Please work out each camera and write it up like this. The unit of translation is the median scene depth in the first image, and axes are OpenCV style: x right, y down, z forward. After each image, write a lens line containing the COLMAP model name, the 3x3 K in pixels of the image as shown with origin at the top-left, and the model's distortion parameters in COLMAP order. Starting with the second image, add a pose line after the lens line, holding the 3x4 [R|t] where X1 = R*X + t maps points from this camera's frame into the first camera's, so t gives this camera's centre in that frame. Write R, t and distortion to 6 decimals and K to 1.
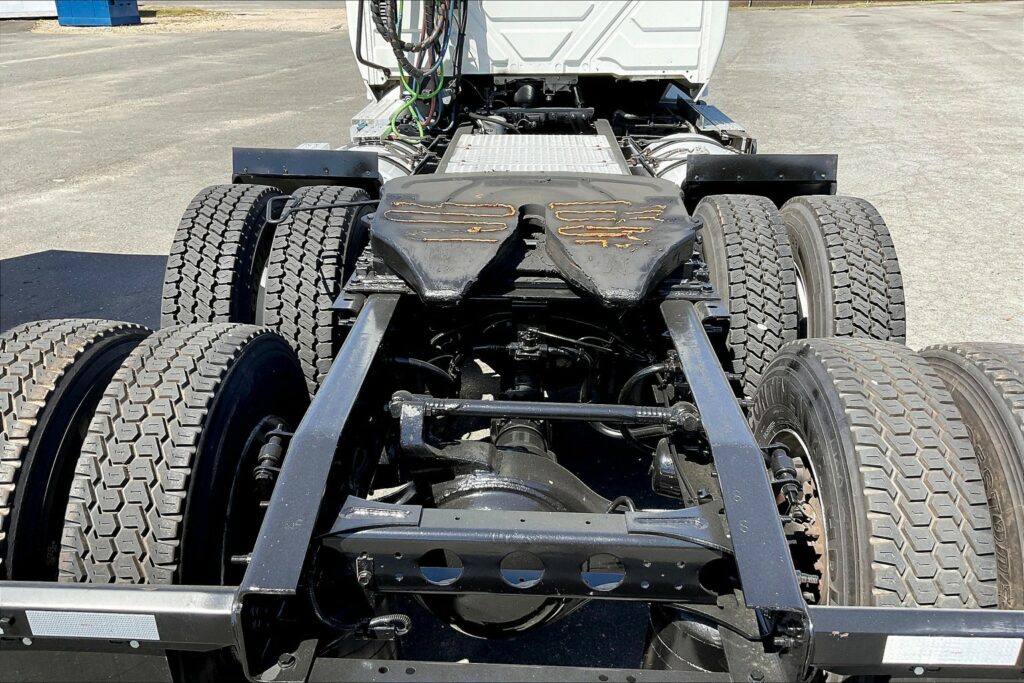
lens RADIAL K [[846.6, 0, 512.0], [0, 846.6, 341.5], [0, 0, 1]] dist [0.110699, -0.192625]
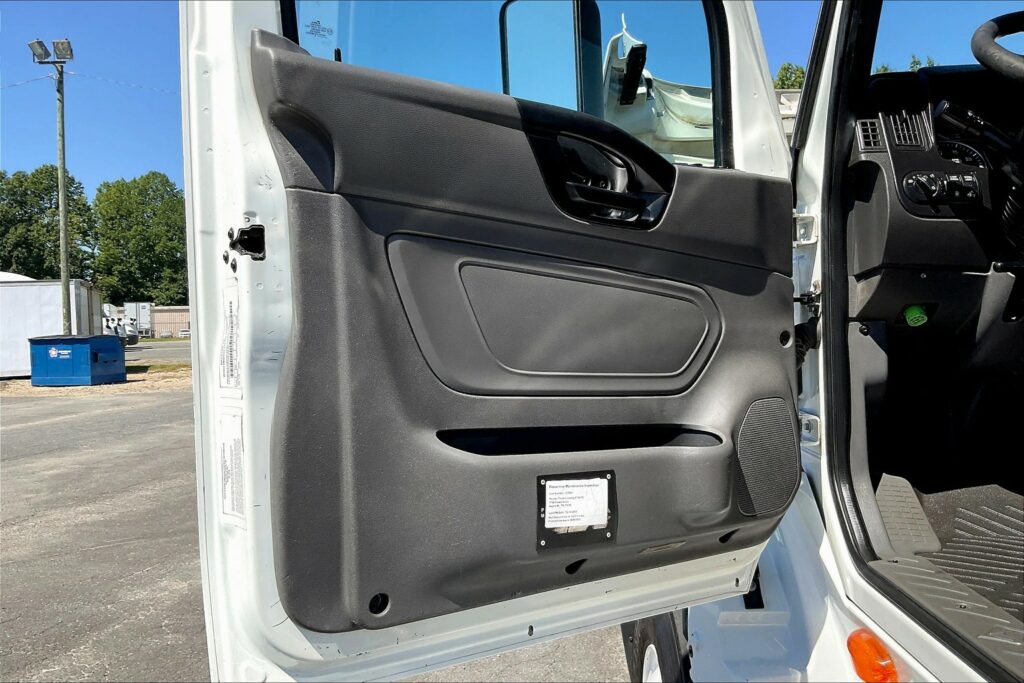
lens RADIAL K [[846.6, 0, 512.0], [0, 846.6, 341.5], [0, 0, 1]] dist [0.110699, -0.192625]
pose [[0.999078, -0.038869, 0.018233, -0.069553], [0.042846, 0.929765, -0.365653, -0.089833], [-0.002739, 0.366097, 0.930573, 0.216901]]
